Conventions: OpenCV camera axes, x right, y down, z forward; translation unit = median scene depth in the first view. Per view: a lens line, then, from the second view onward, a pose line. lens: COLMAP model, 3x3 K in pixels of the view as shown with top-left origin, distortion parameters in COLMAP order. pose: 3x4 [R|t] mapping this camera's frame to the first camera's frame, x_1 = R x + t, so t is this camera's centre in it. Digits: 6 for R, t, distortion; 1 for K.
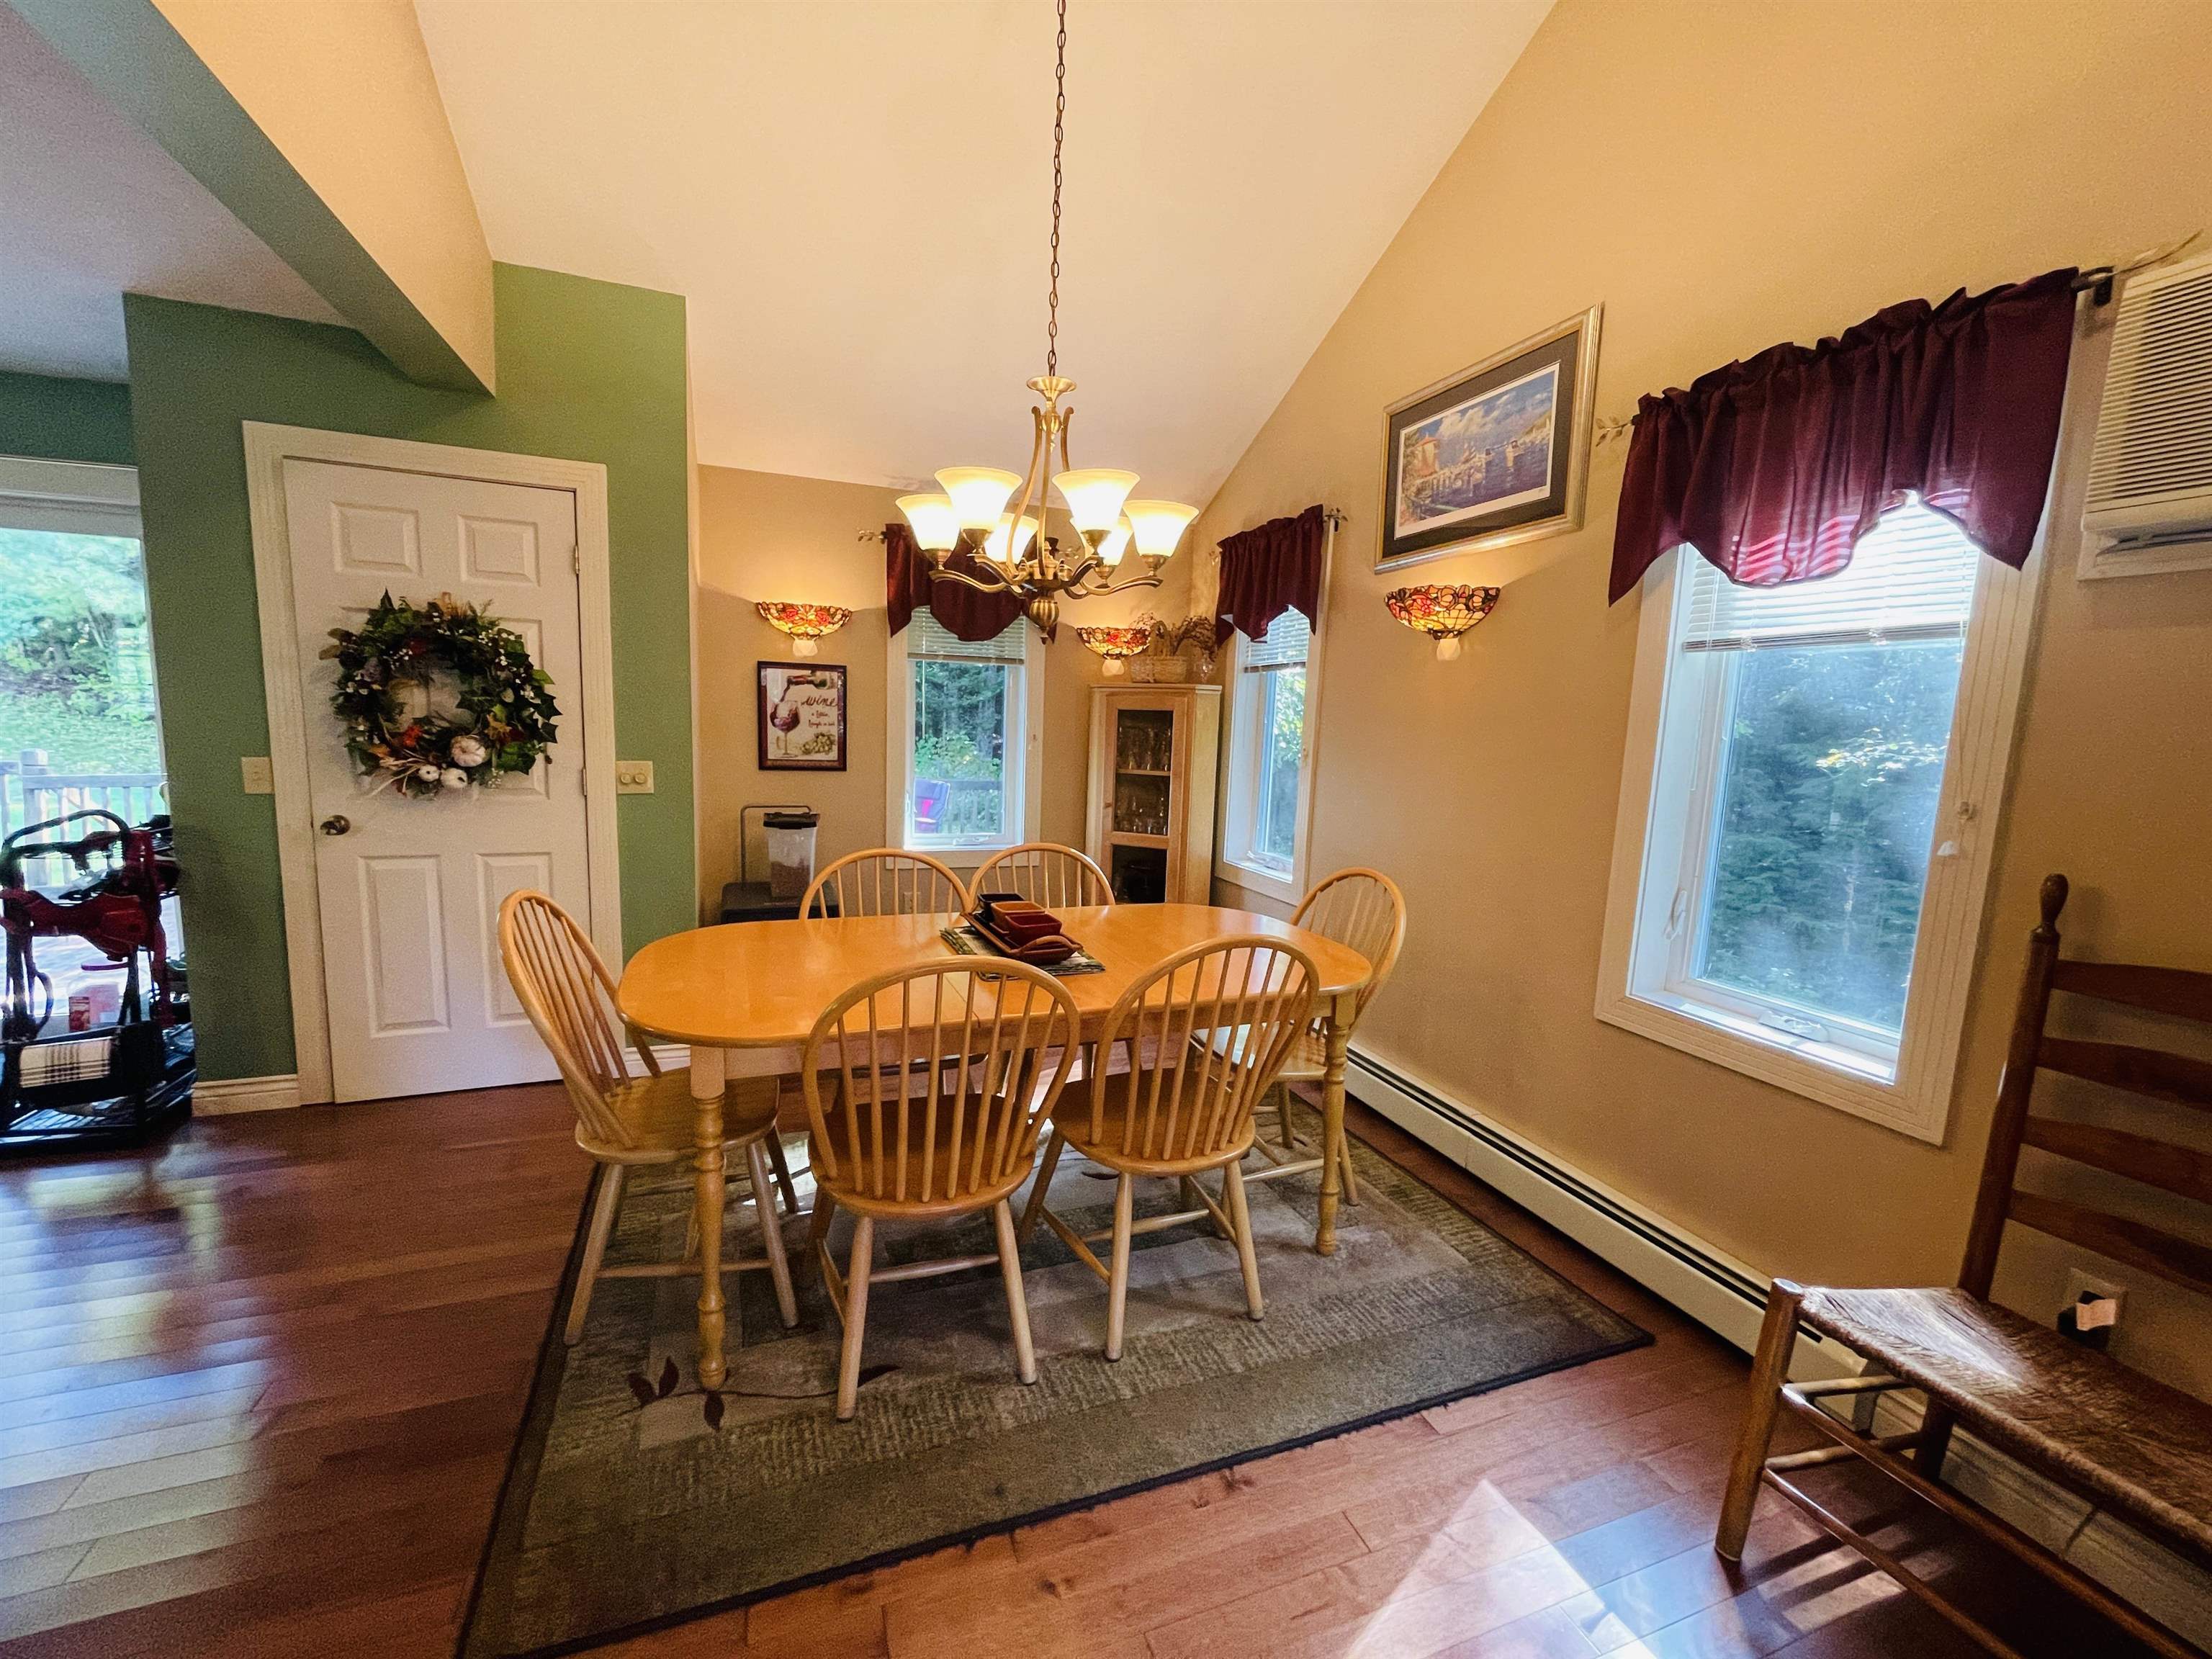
lens RADIAL K [[897.6, 0, 1094.7], [0, 897.6, 839.3], [0, 0, 1]] dist [-0.004806, 0.003135]
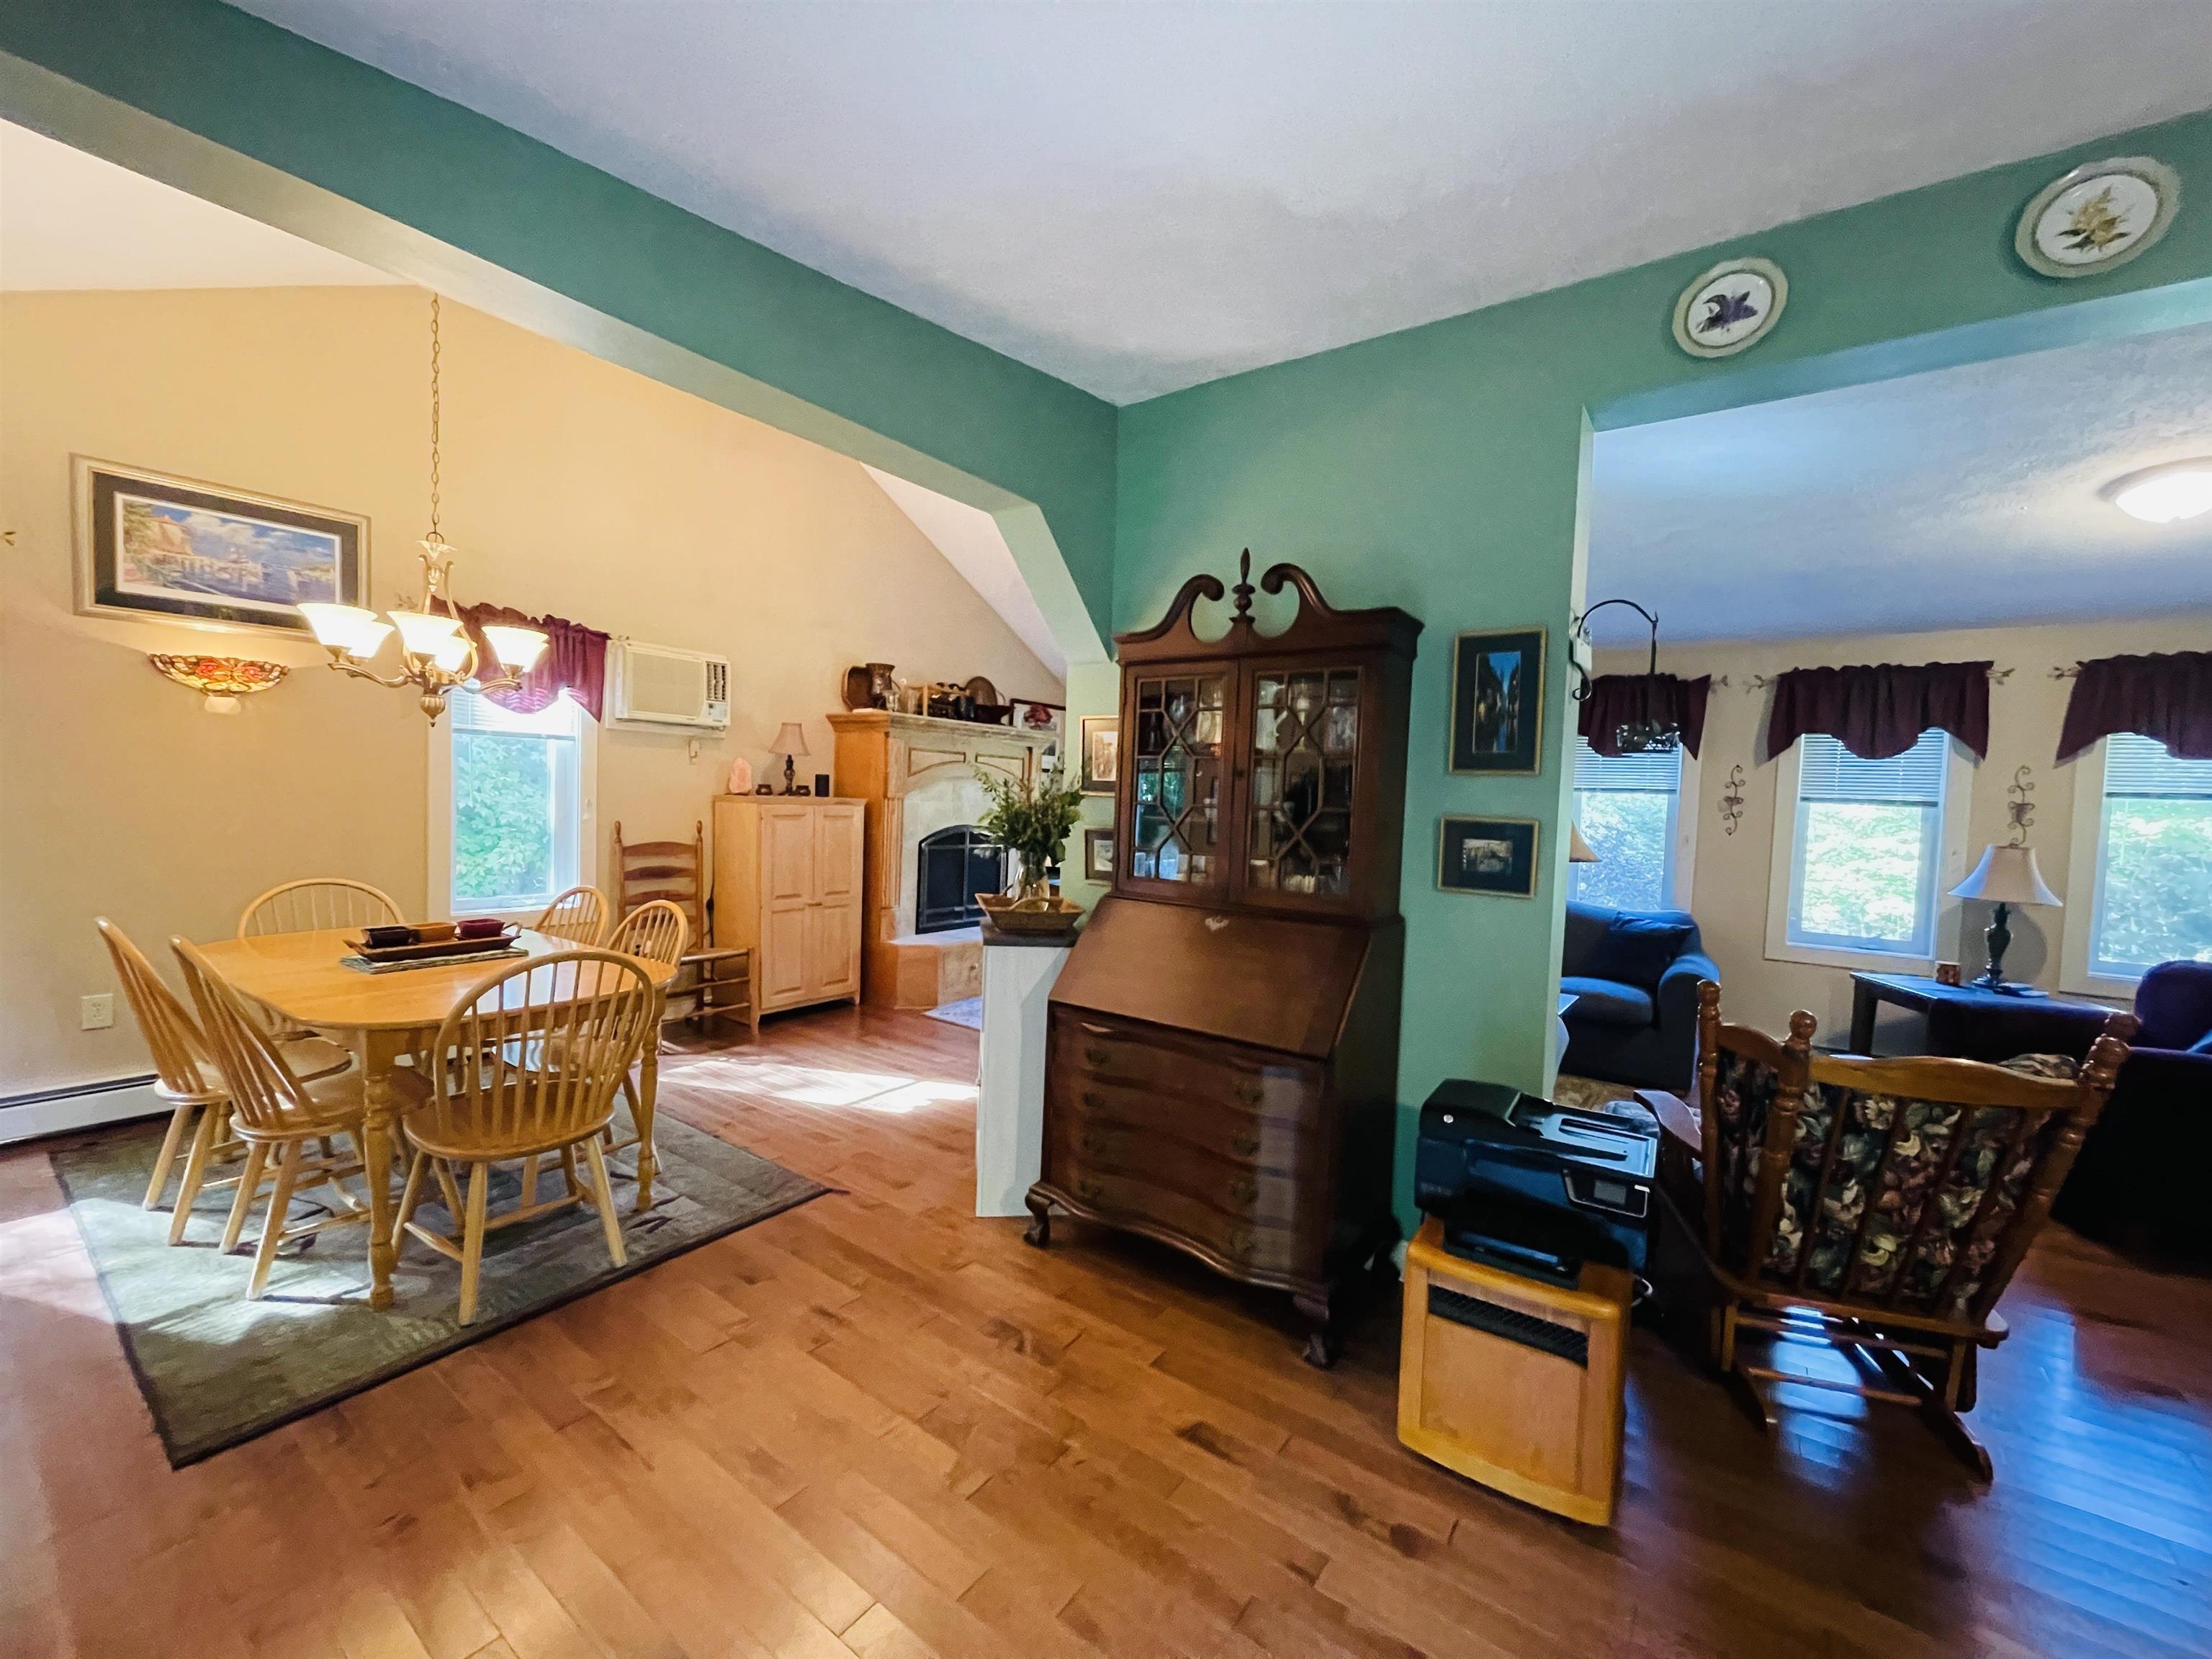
lens RADIAL K [[897.6, 0, 1092.4], [0, 897.6, 831.7], [0, 0, 1]] dist [-0.004806, 0.003135]
pose [[-0.539374, -0.091556, 0.837074, -1.338421], [0.055601, 0.988030, 0.143893, -0.153198], [-0.840229, 0.124155, -0.527827, 0.680986]]
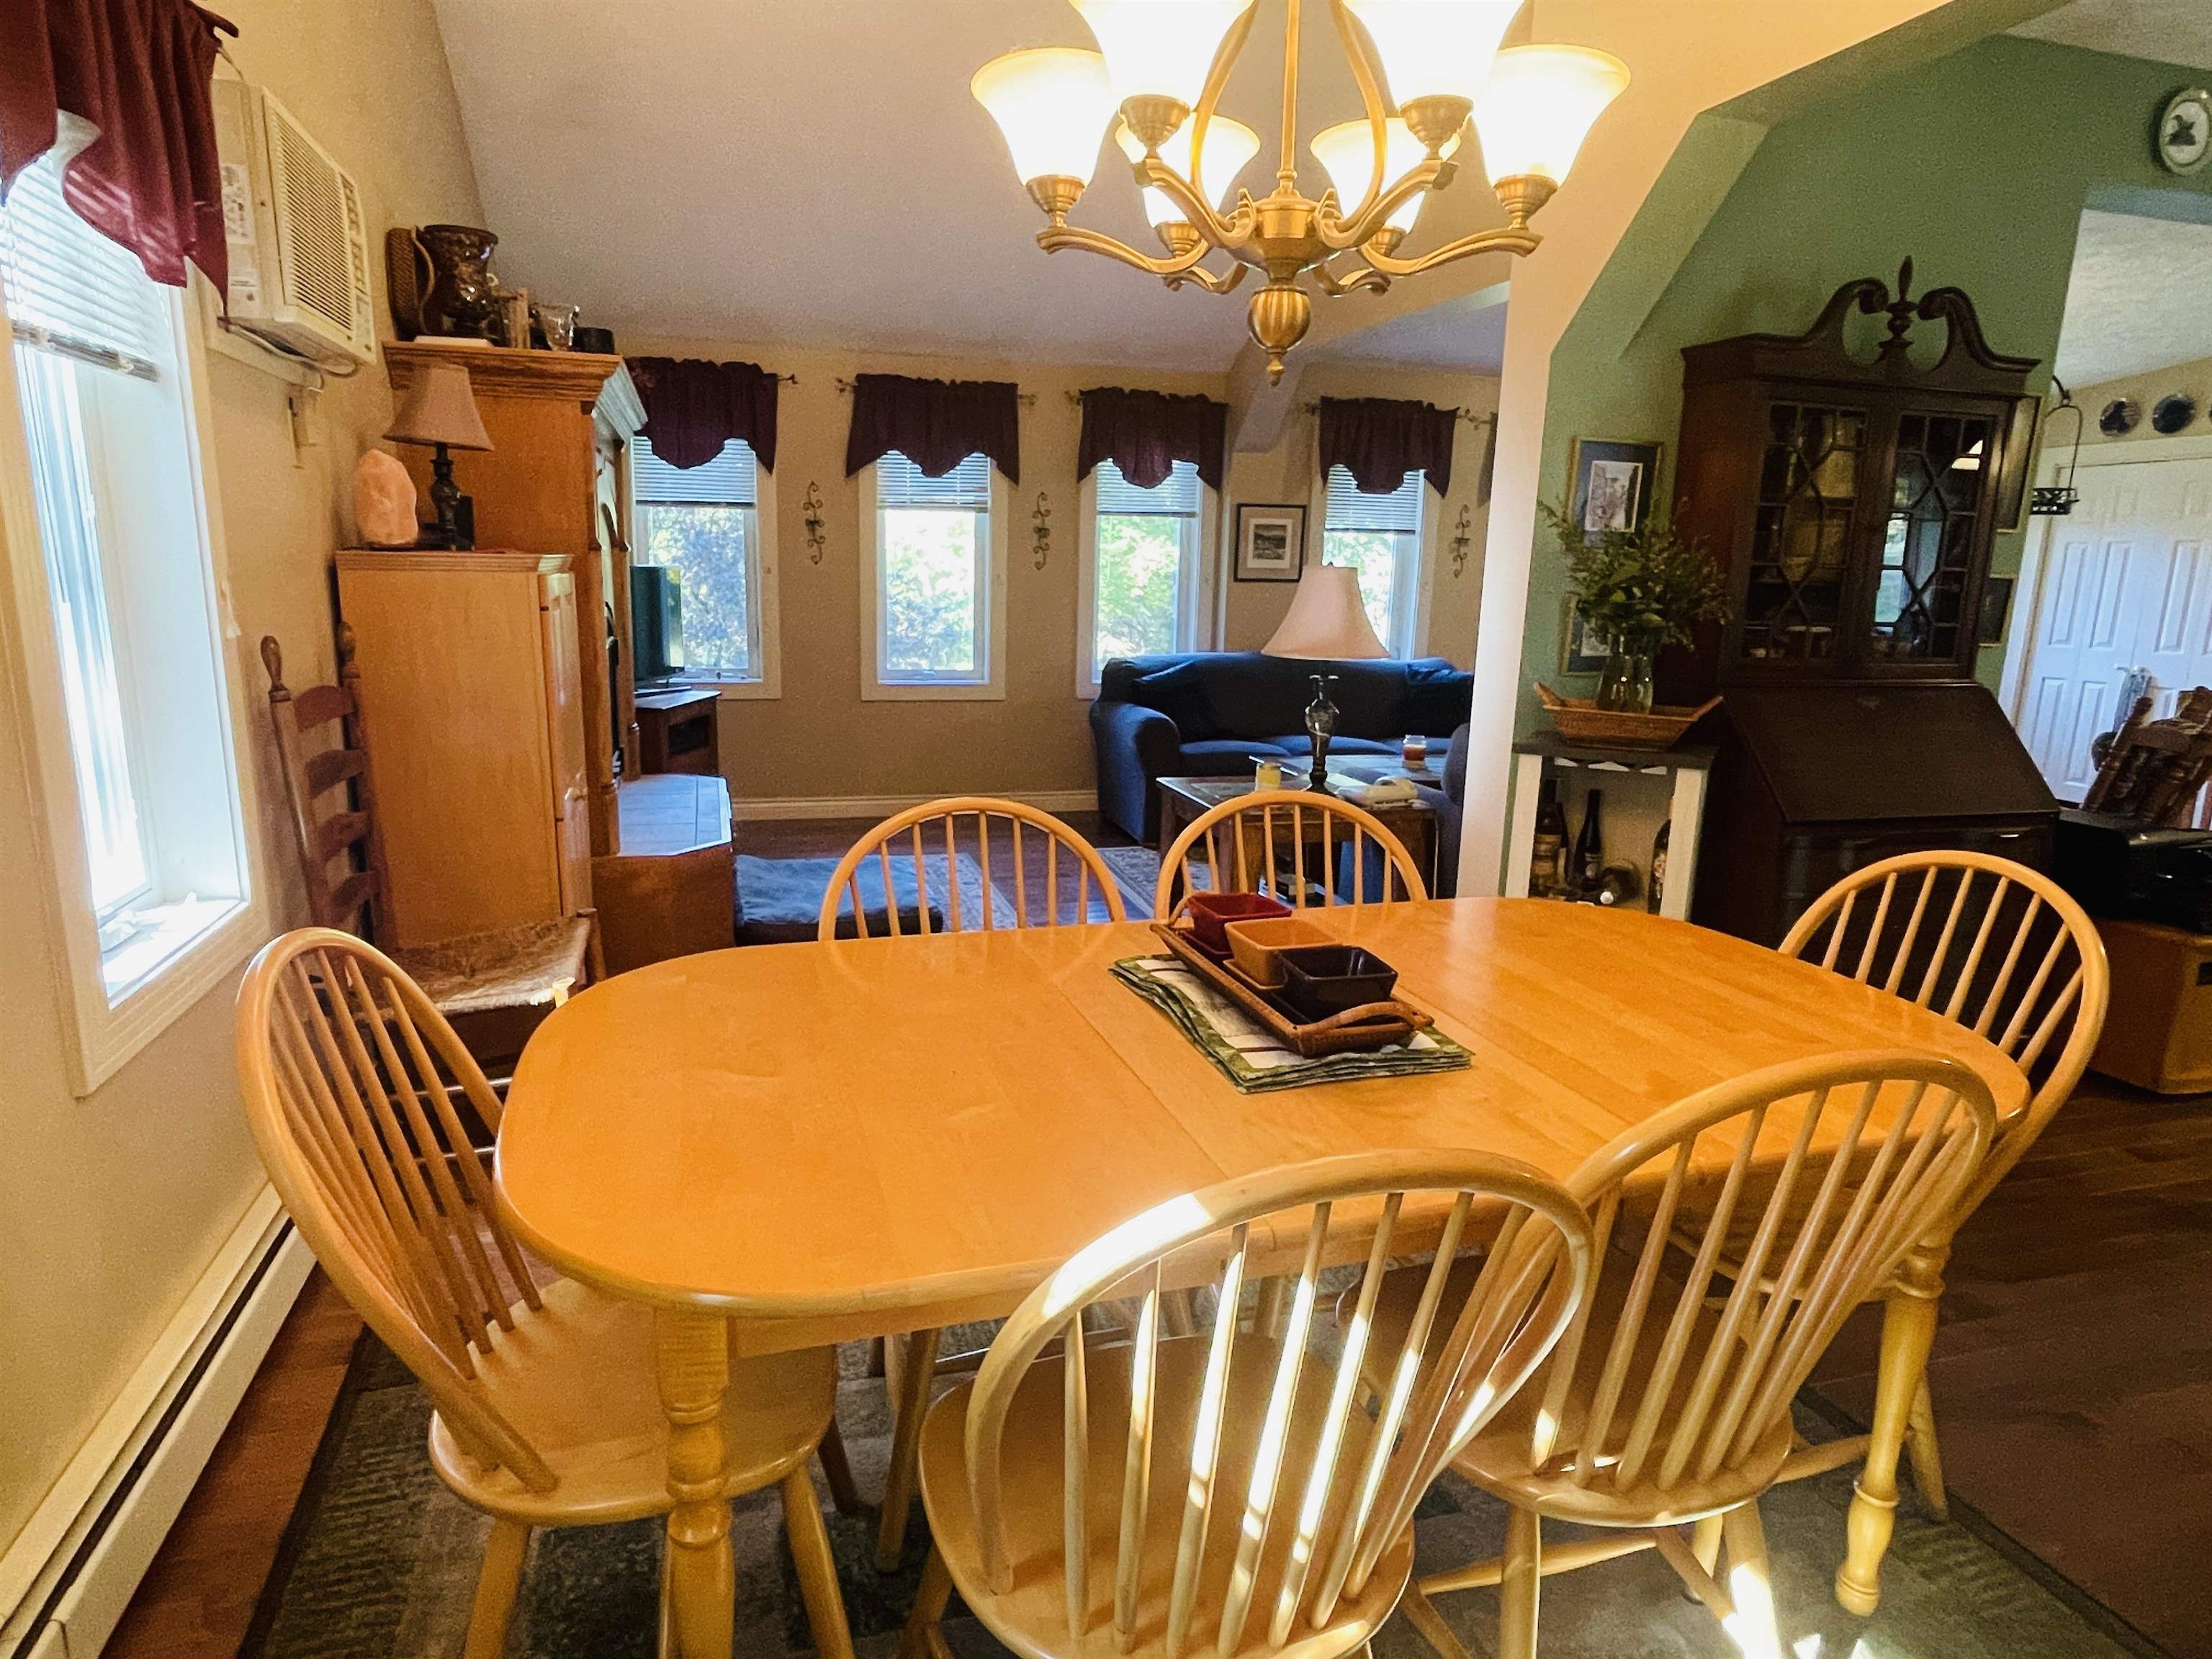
lens RADIAL K [[1306.0, 0, 1091.6], [0, 1306.0, 848.4], [0, 0, 1]] dist [-0.007047, 0.004823]
pose [[-0.994837, -0.078717, 0.064061, -0.024783], [-0.051838, 0.936775, 0.346073, -0.172198], [-0.087252, 0.340965, -0.936018, 1.331011]]
